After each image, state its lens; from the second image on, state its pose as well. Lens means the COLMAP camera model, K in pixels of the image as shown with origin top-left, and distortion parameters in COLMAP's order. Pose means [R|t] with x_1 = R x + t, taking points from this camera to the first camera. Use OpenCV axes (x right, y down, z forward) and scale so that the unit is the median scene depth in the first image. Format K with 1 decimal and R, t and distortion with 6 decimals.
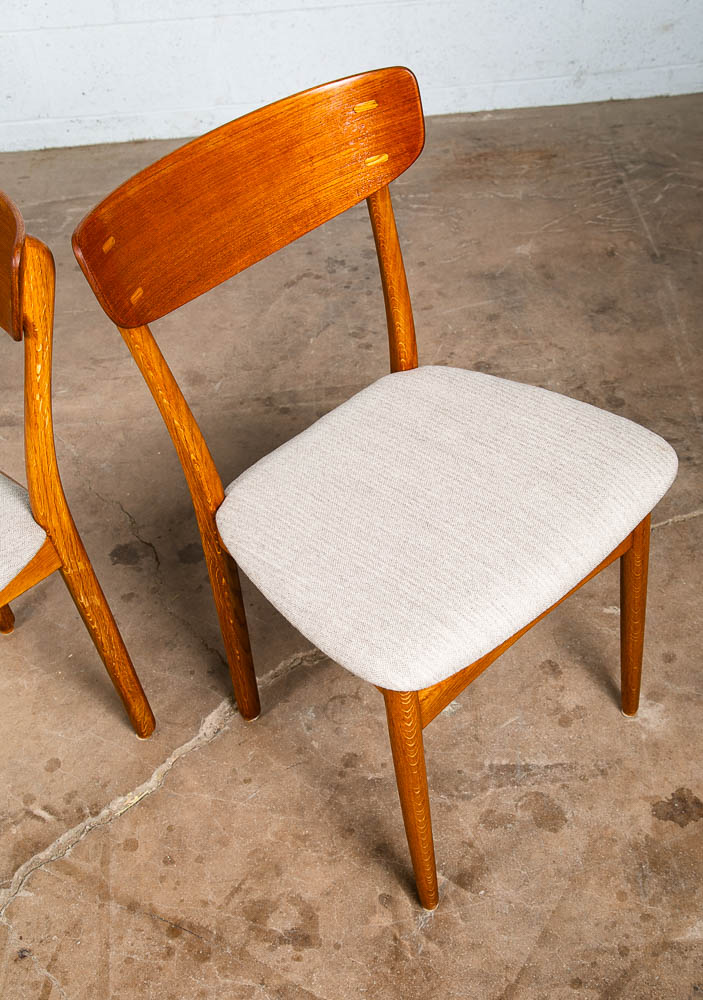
lens RADIAL K [[1391.7, 0, 408.9], [0, 1391.7, 500.1], [0, 0, 1]] dist [0.065596, 0.000000]
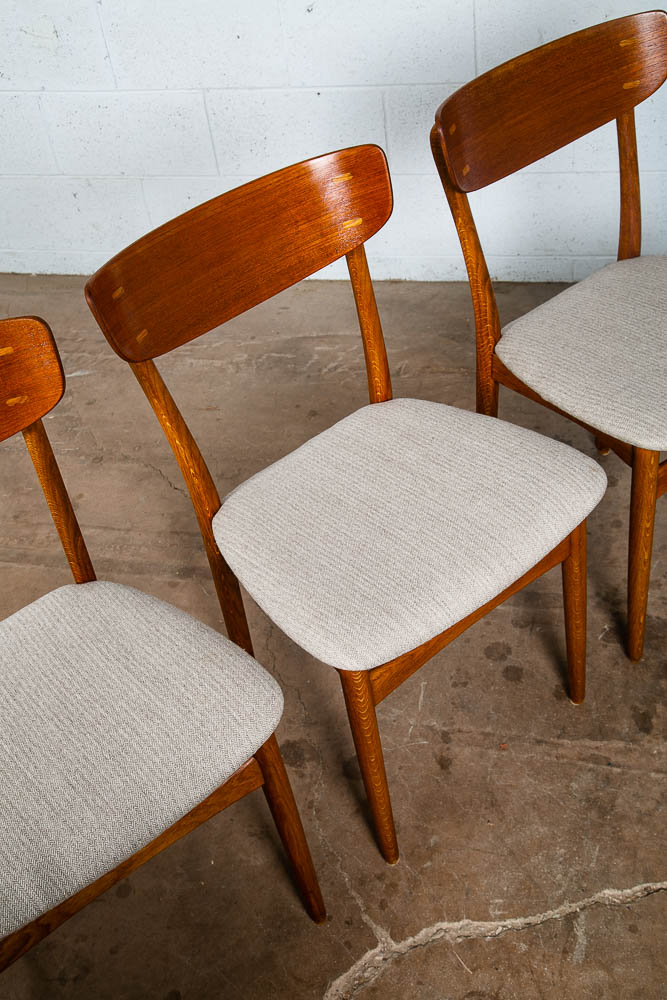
lens RADIAL K [[1187.1, 0, 329.9], [0, 1187.1, 493.5], [0, 0, 1]] dist [0.079640, 0.000000]
pose [[0.957829, 0.145598, -0.247718, 0.005319], [-0.142594, 0.989323, 0.030126, -0.192598], [0.249459, 0.006468, 0.968364, 0.211234]]
